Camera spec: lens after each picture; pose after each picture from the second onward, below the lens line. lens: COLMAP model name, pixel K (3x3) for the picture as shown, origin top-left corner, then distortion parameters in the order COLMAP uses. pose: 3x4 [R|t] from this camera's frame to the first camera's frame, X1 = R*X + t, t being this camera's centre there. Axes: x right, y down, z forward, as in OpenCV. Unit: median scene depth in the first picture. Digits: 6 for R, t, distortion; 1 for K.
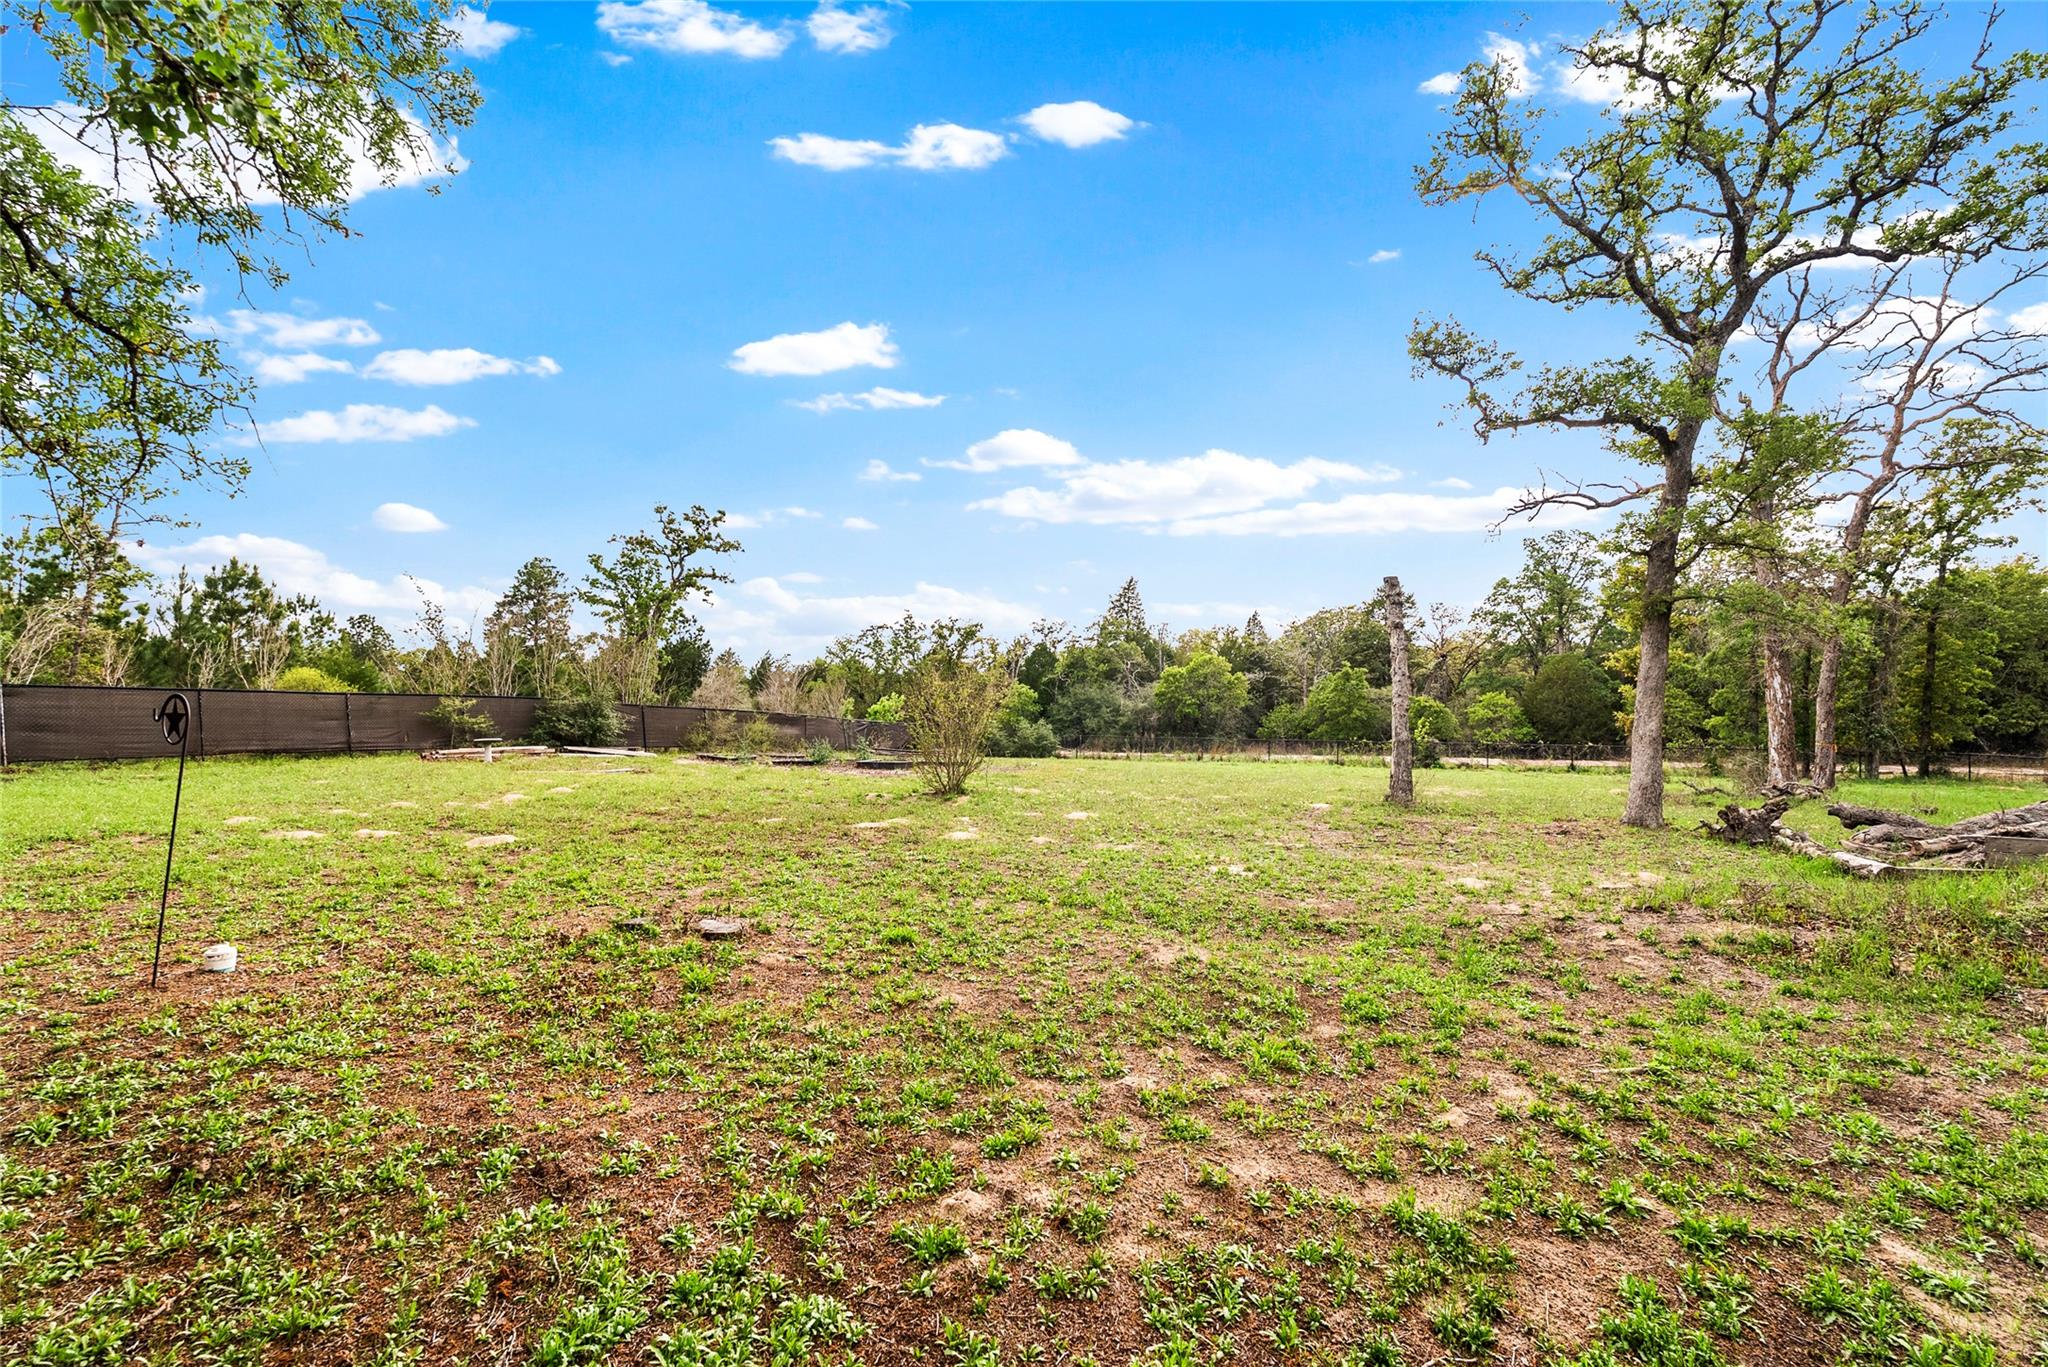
lens RADIAL K [[914.8, 0, 1027.7], [0, 914.8, 683.2], [0, 0, 1]] dist [-0.004439, 0.001796]
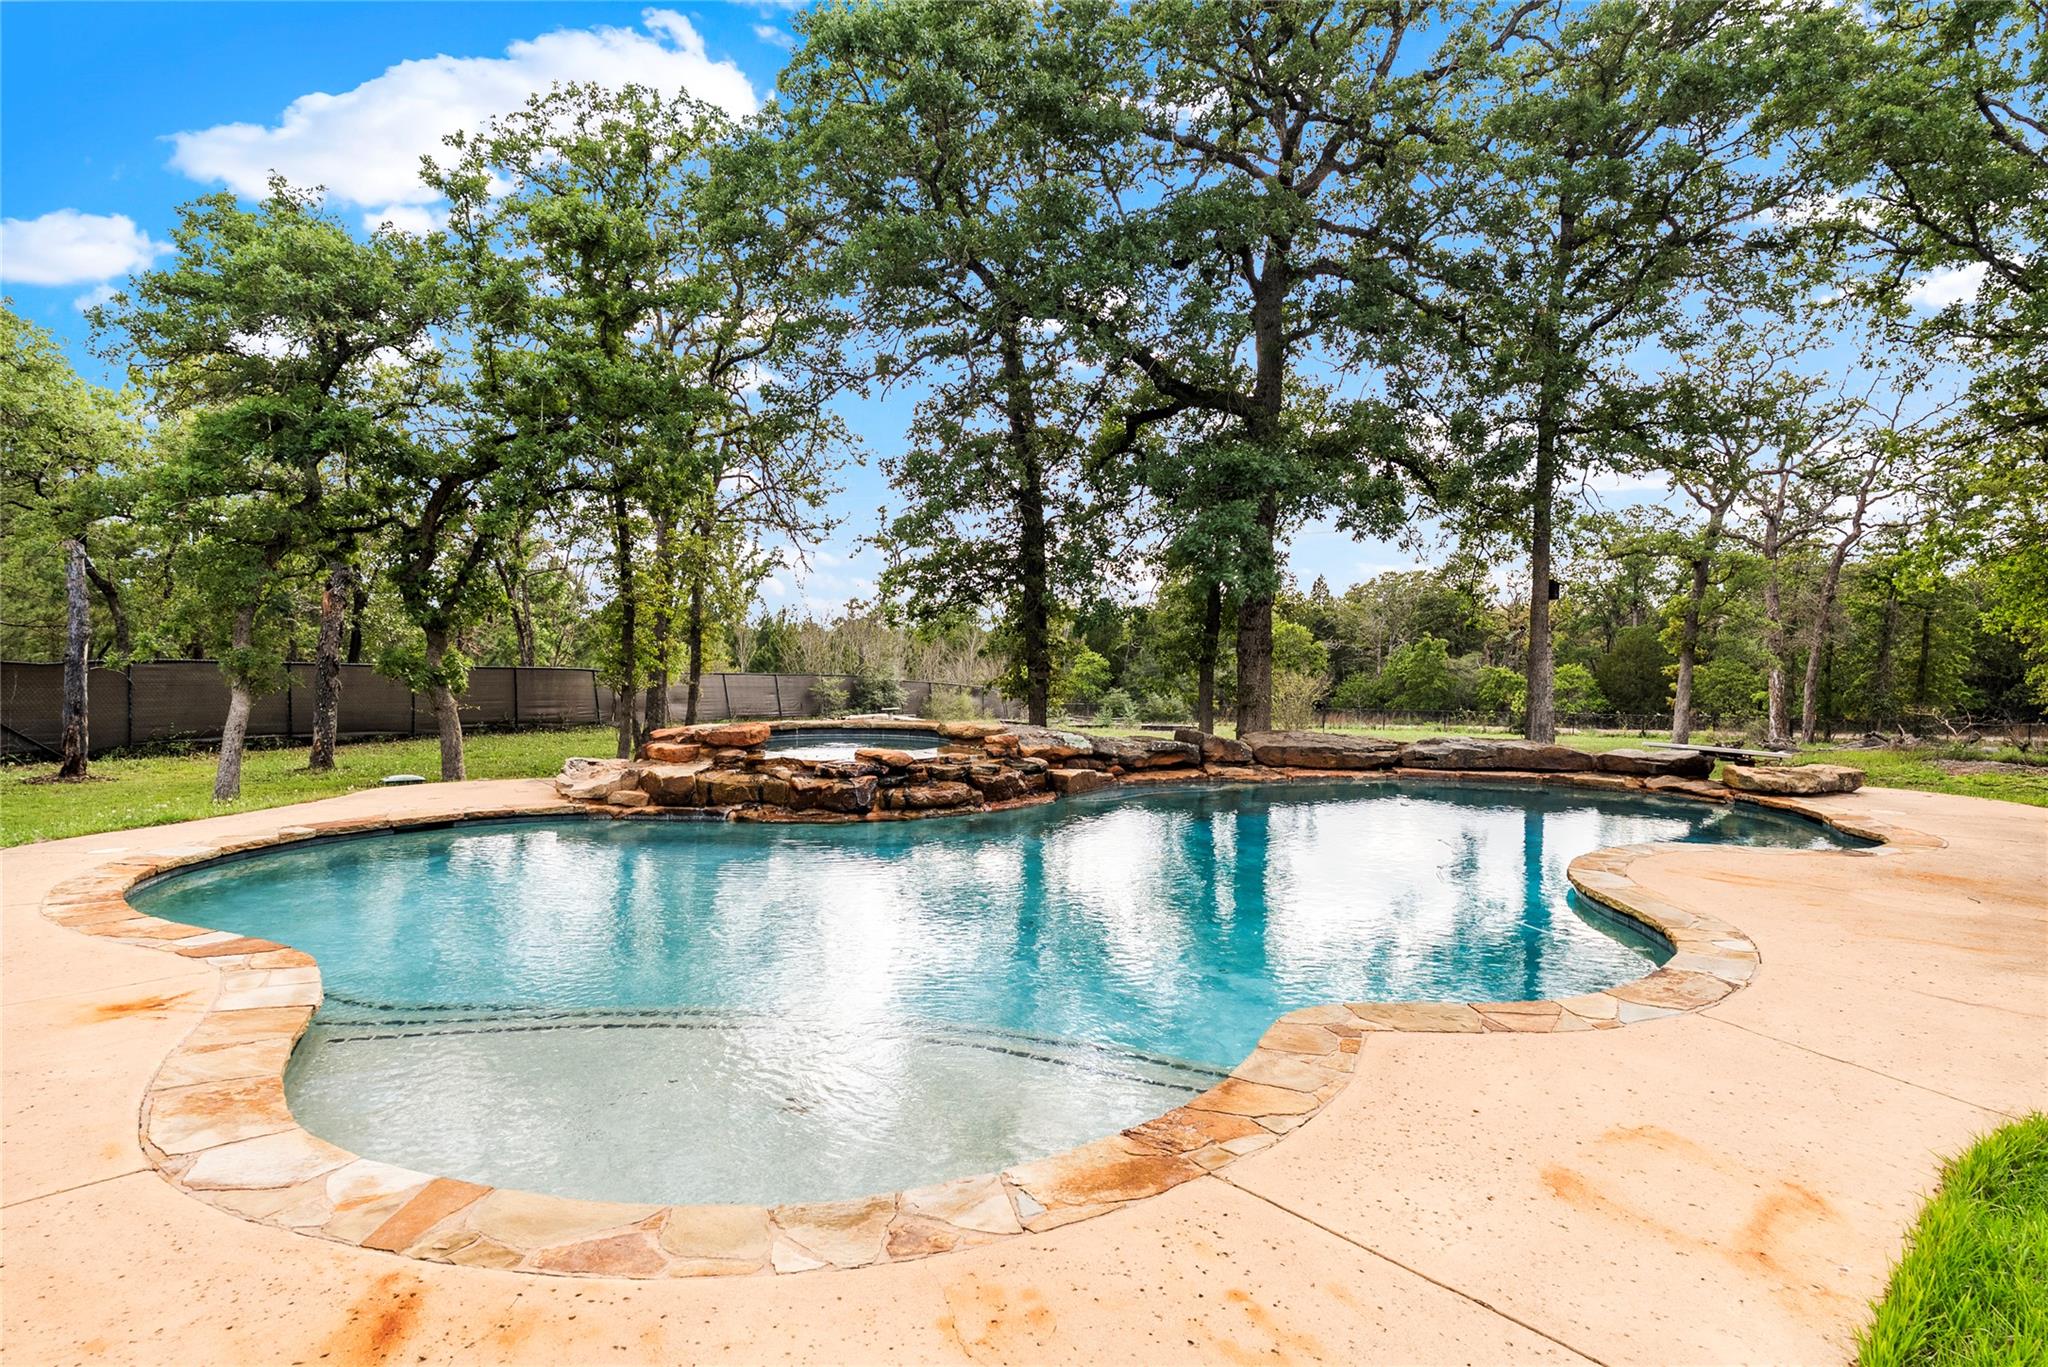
lens RADIAL K [[1189.5, 0, 1021.7], [0, 1189.5, 686.3], [0, 0, 1]] dist [0.003617, -0.008789]
pose [[0.998414, 0.003729, 0.056176, -0.178982], [-0.006138, 0.999066, 0.042774, -0.018632], [-0.055964, -0.043051, 0.997504, -0.297688]]
